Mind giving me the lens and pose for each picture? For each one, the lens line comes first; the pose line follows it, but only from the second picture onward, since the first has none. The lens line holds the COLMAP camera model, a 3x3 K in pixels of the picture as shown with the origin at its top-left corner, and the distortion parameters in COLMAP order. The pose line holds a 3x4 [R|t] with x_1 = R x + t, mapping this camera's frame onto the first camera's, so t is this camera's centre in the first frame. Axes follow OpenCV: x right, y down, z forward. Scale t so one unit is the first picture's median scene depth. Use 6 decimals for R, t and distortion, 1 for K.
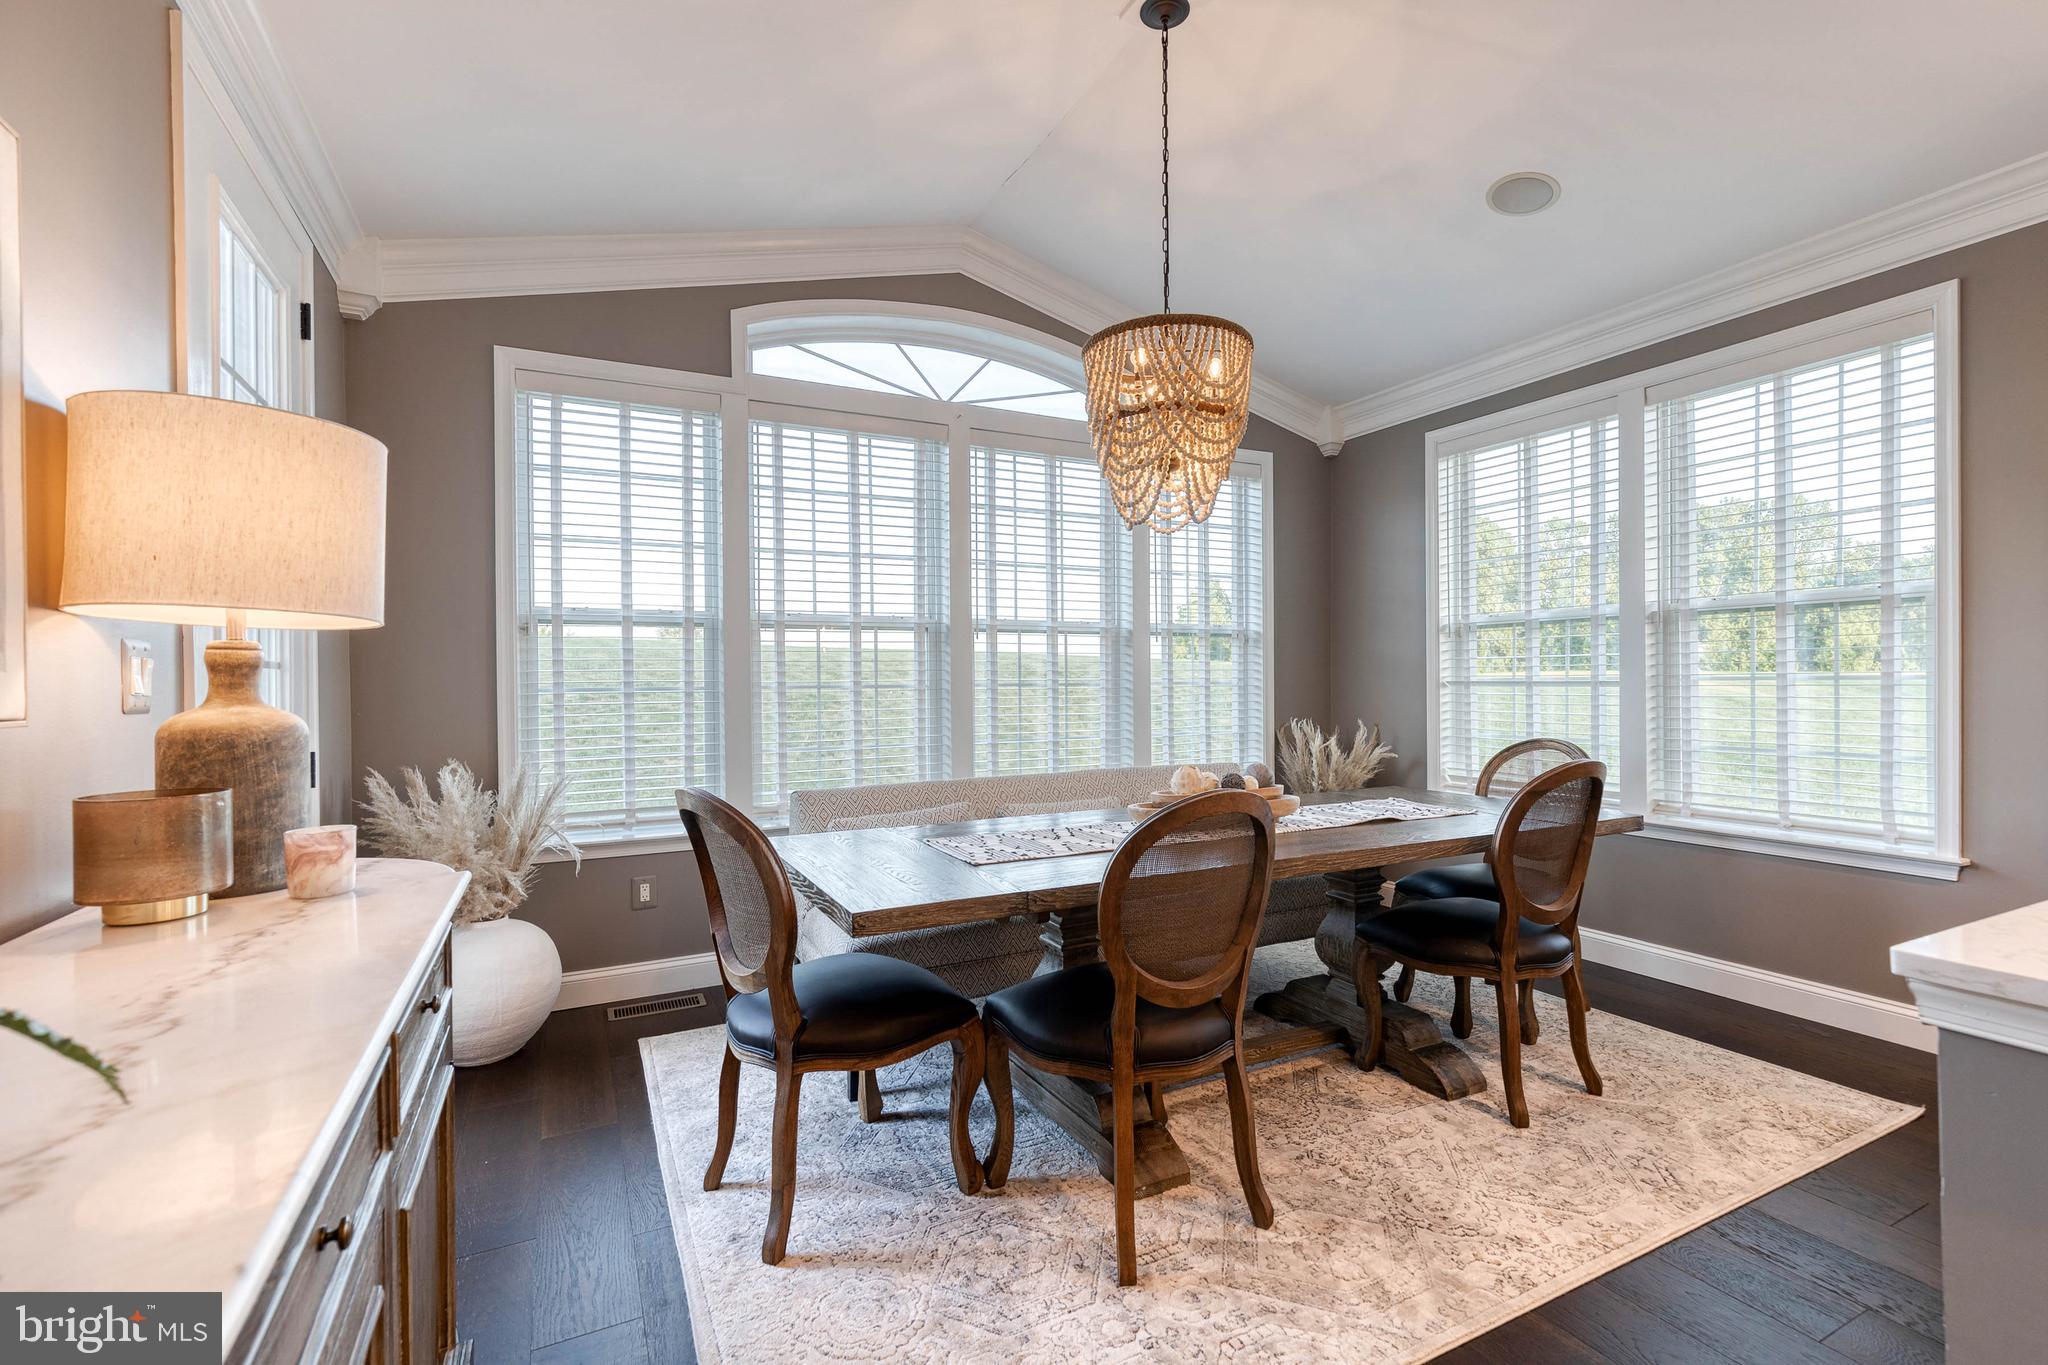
lens RADIAL K [[935.0, 0, 1041.1], [0, 935.0, 686.1], [0, 0, 1]] dist [0.013035, -0.001007]
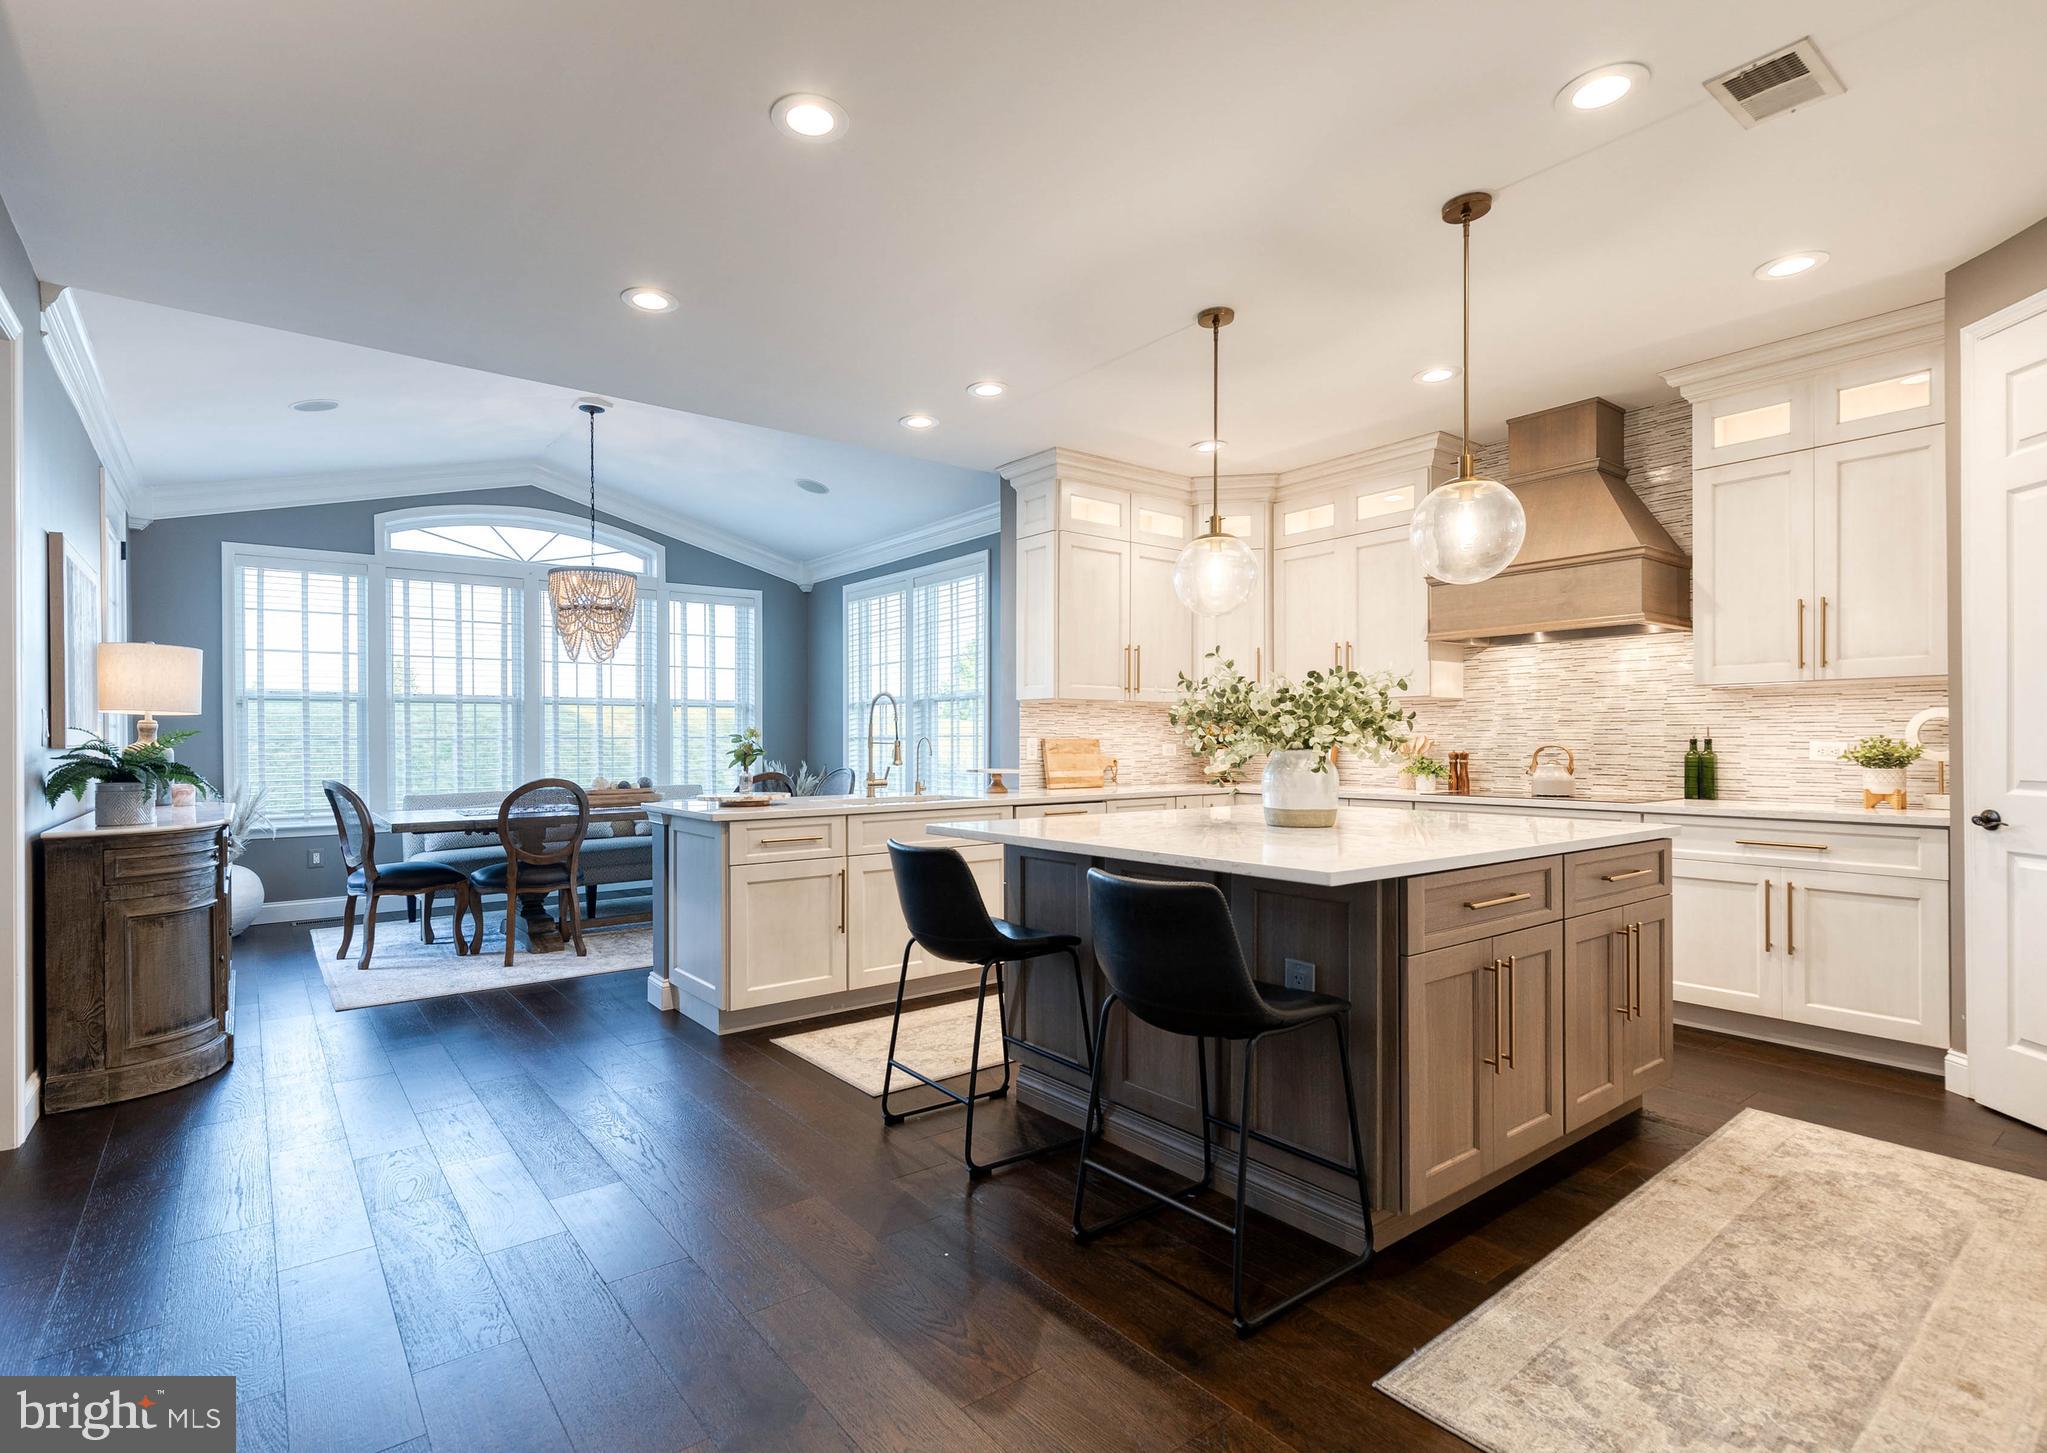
lens RADIAL K [[990.7, 0, 980.5], [0, 990.7, 744.3], [0, 0, 1]] dist [0.001331, -0.000249]
pose [[0.986490, 0.001943, 0.163809, 0.449537], [-0.002034, 0.999998, 0.000389, 0.008708], [-0.163807, -0.000717, 0.986492, -0.928523]]
